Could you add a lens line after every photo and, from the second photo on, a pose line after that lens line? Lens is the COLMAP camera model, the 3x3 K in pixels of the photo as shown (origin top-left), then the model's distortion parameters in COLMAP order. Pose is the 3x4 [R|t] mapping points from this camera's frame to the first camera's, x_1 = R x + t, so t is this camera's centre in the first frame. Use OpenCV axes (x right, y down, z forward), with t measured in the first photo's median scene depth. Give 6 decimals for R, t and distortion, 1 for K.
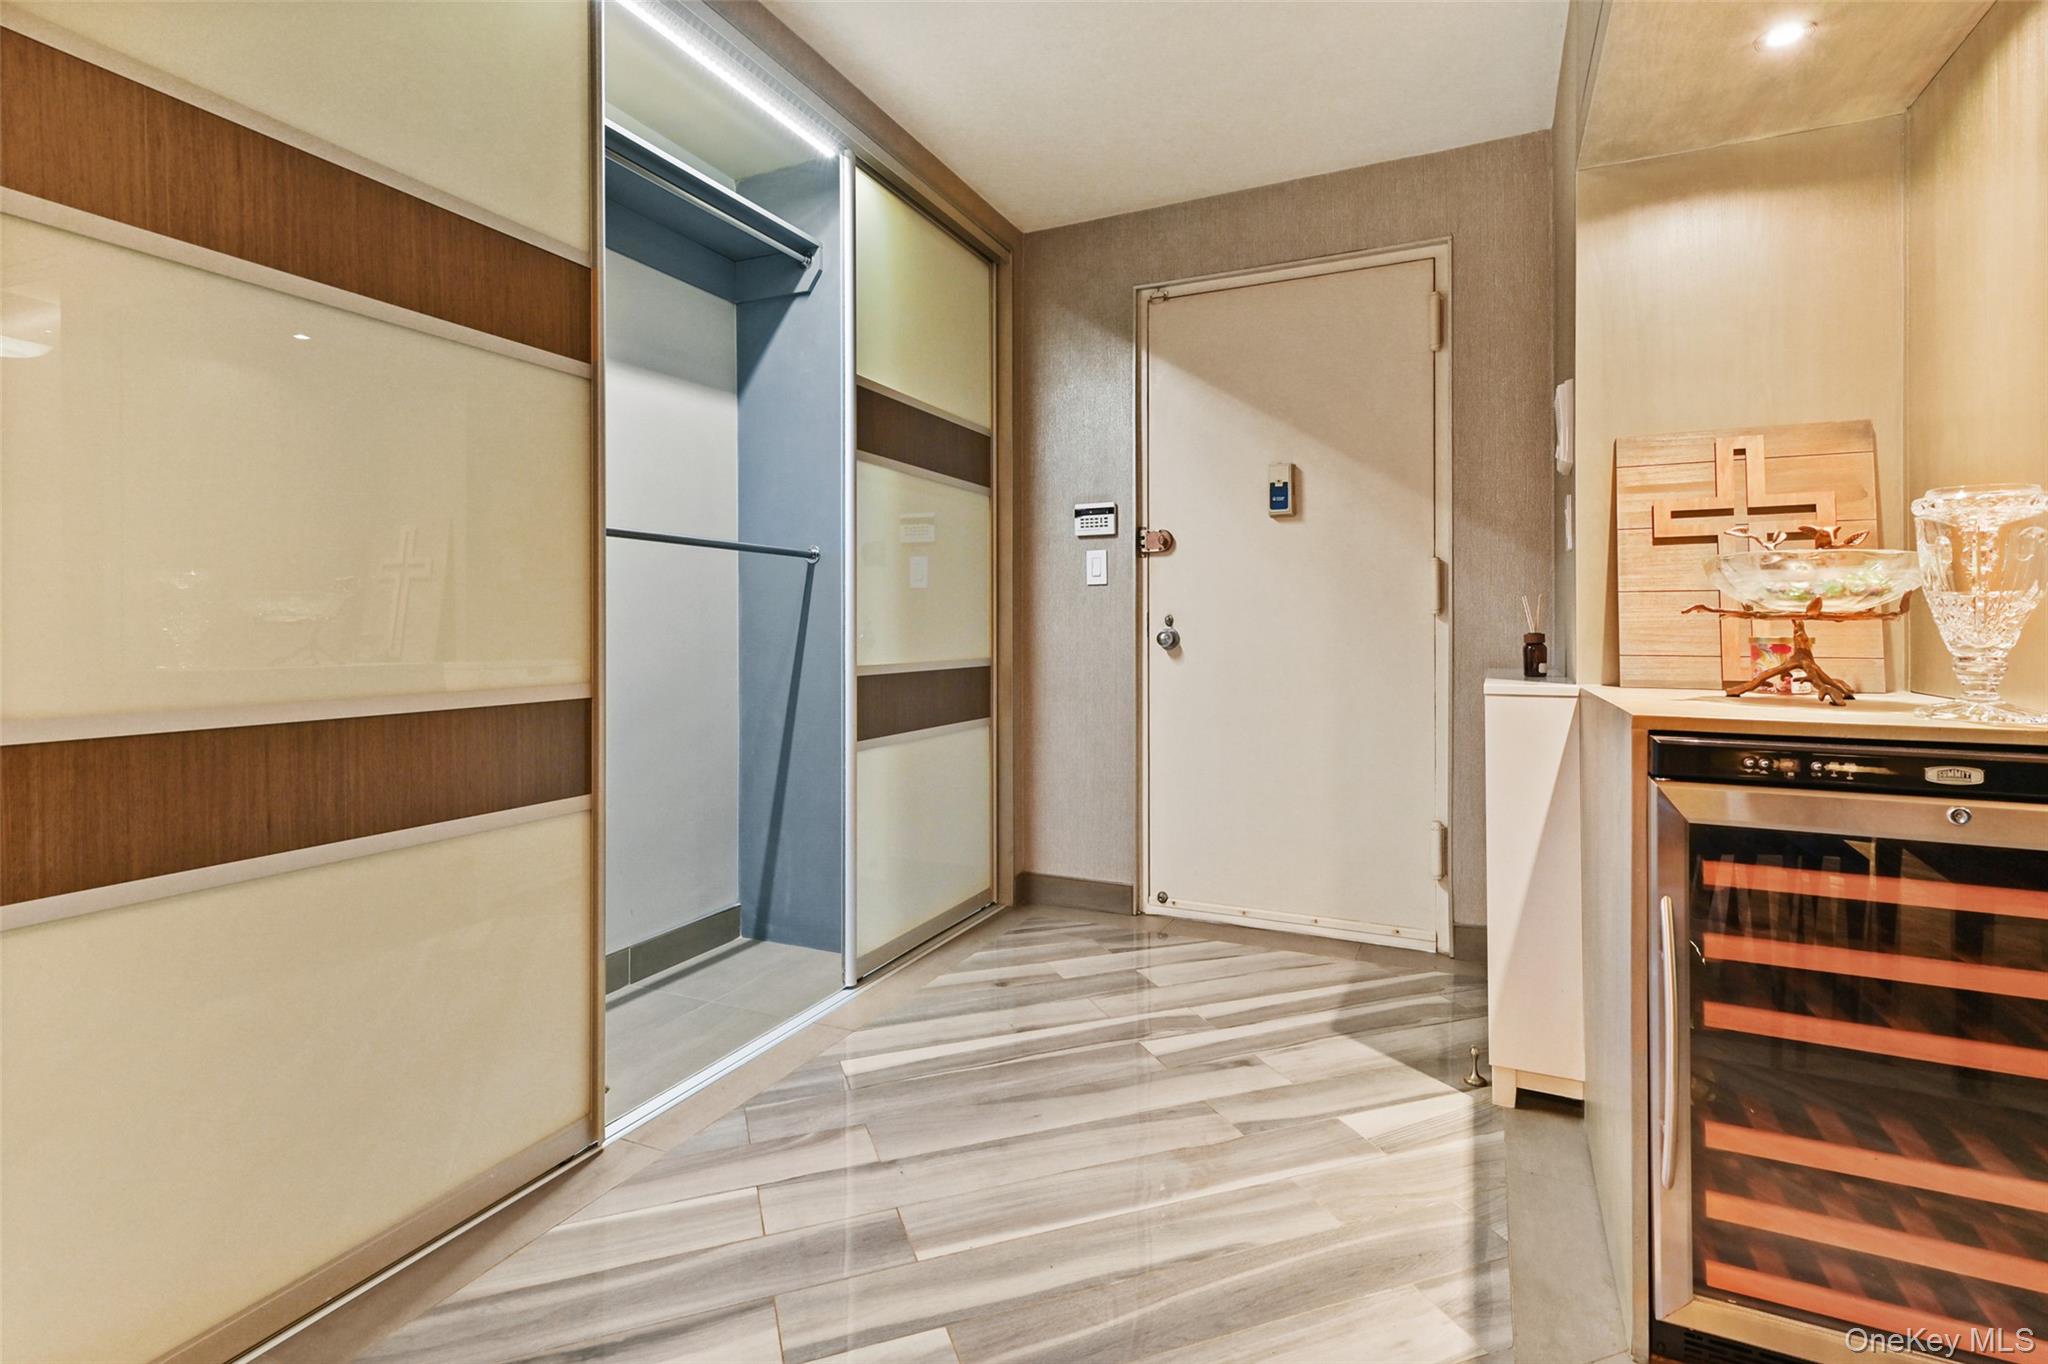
lens RADIAL K [[982.9, 0, 1028.2], [0, 982.9, 622.7], [0, 0, 1]] dist [0.020316, 0.000252]
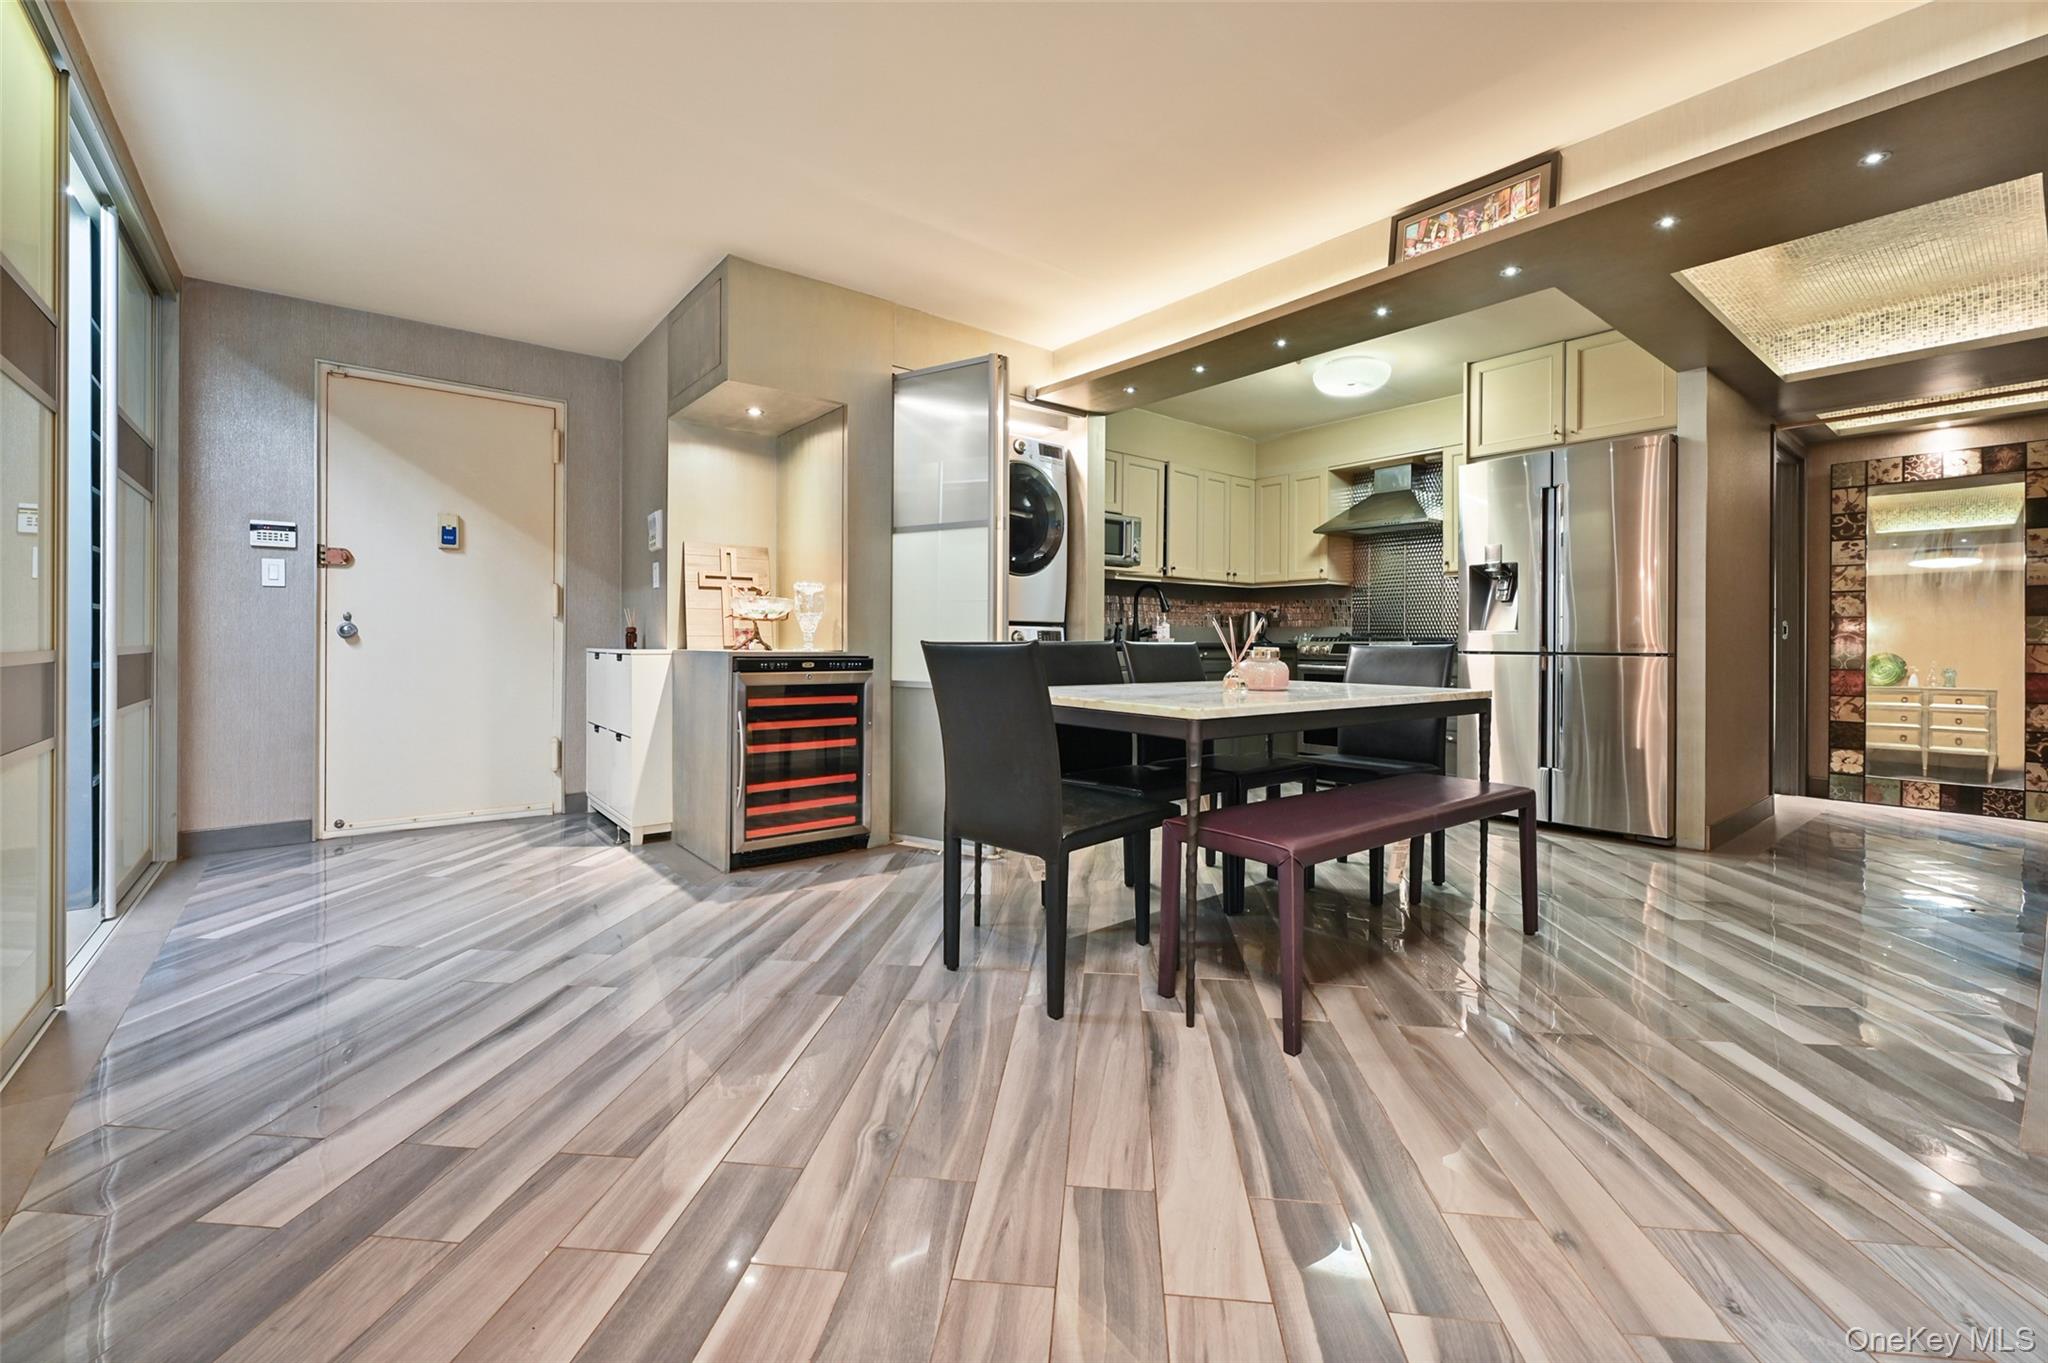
lens RADIAL K [[834.6, 0, 1023.8], [0, 834.6, 641.4], [0, 0, 1]] dist [0.000849, 0.000038]
pose [[0.444480, 0.001100, 0.895788, -0.498756], [-0.010270, 0.999940, 0.003868, 0.018866], [-0.895730, -0.010919, 0.444464, -0.356260]]
